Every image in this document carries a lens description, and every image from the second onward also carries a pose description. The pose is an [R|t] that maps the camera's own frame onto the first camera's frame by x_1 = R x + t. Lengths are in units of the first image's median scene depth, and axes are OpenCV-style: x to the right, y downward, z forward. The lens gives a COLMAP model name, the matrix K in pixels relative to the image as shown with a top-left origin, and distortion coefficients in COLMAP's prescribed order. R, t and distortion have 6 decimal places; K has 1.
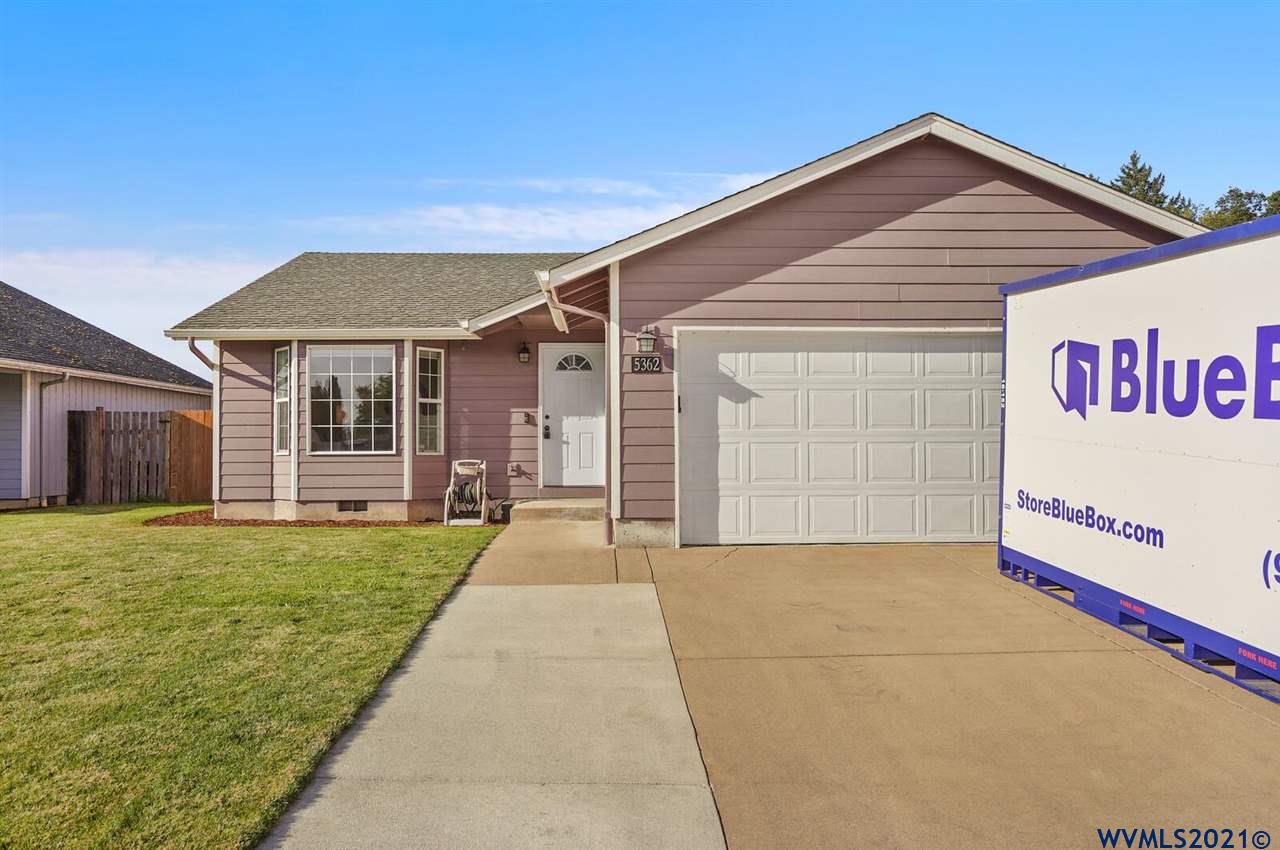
lens RADIAL K [[887.0, 0, 626.8], [0, 887.0, 428.9], [0, 0, 1]] dist [0.019430, 0.001341]
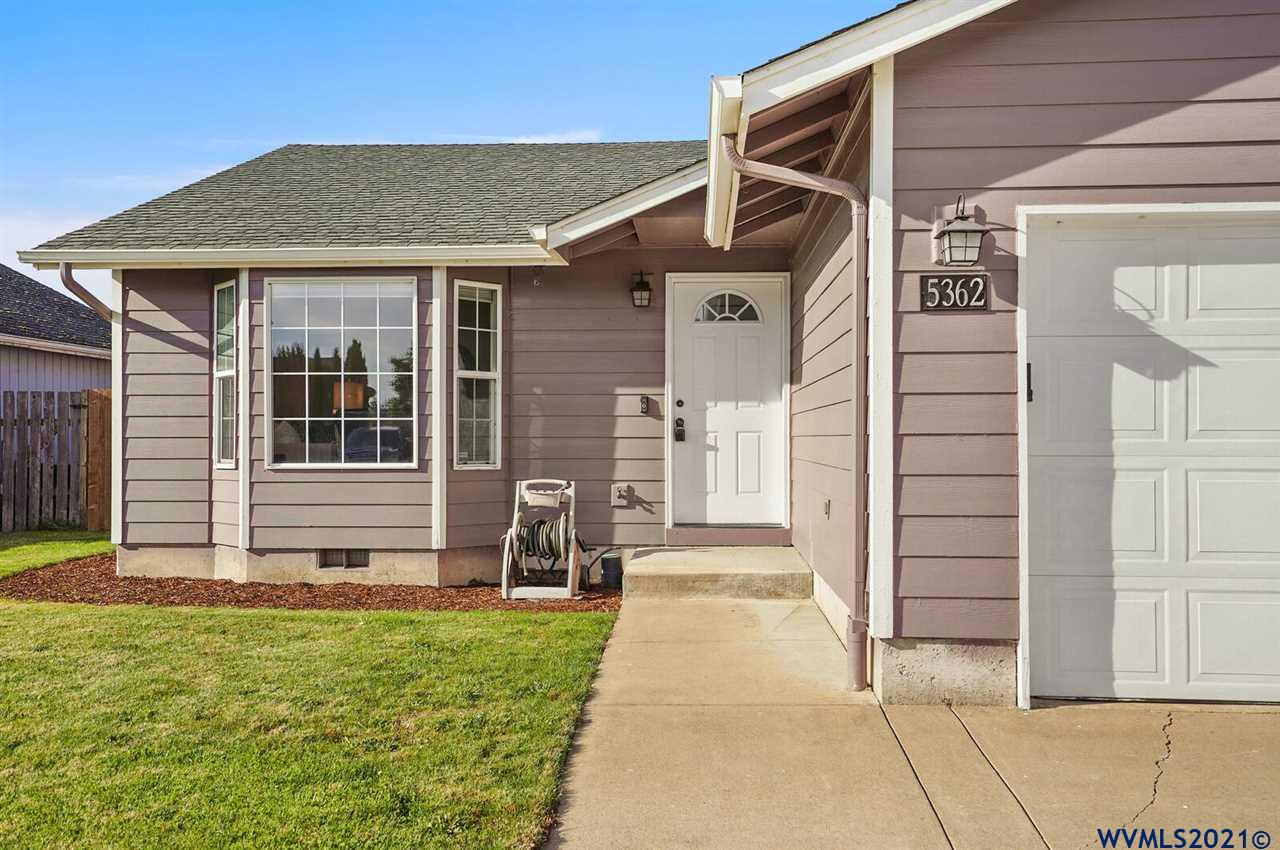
lens RADIAL K [[1096.9, 0, 652.2], [0, 1096.9, 425.5], [0, 0, 1]] dist [0.030622, -0.006281]
pose [[0.997879, 0.003236, -0.065015, -0.064514], [-0.002313, 0.999896, 0.014266, -0.009595], [0.065054, -0.014086, 0.997782, 0.307601]]
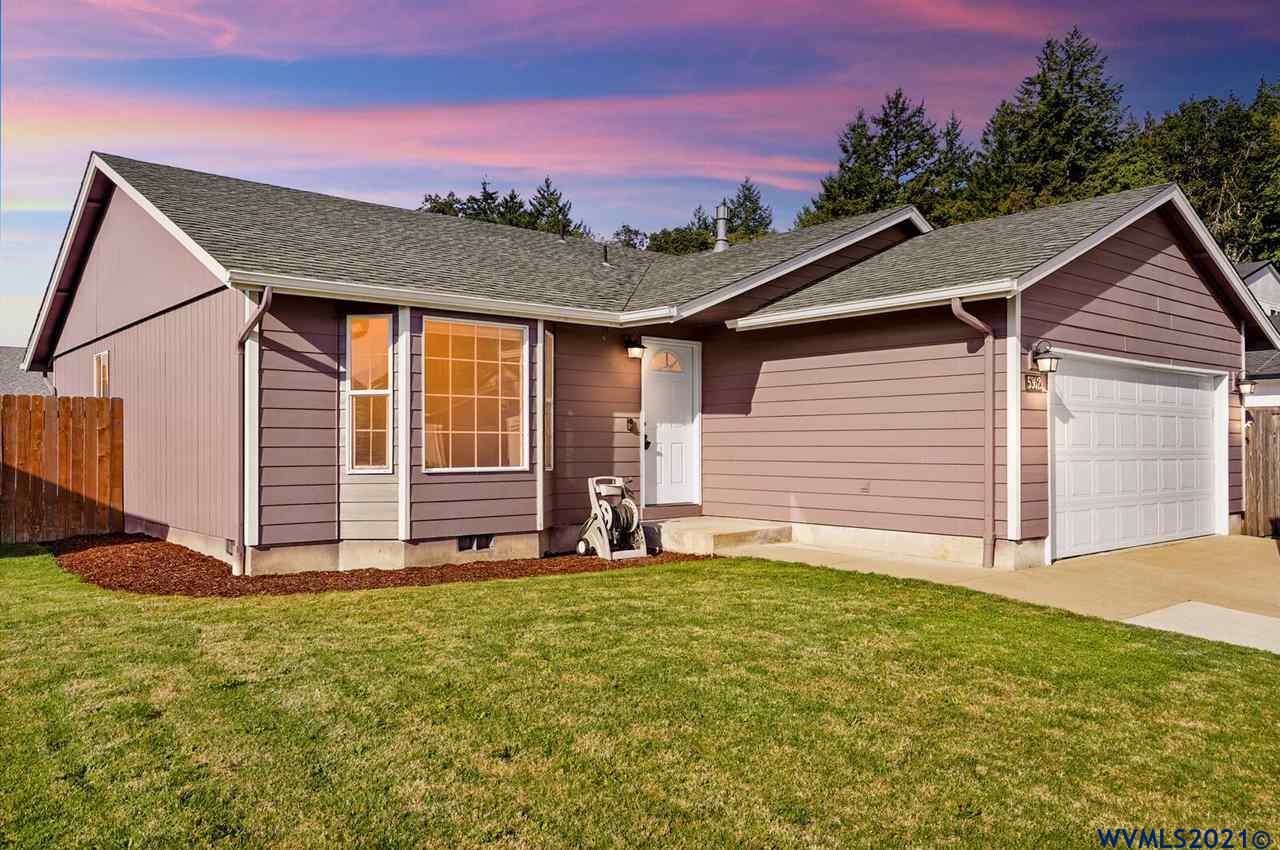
lens RADIAL K [[940.3, 0, 645.7], [0, 940.3, 434.9], [0, 0, 1]] dist [-0.012686, 0.000728]
pose [[0.773029, 0.012463, 0.634249, -0.689501], [-0.019881, 0.999792, 0.004586, -0.007536], [-0.634059, -0.016154, 0.773116, 0.318745]]
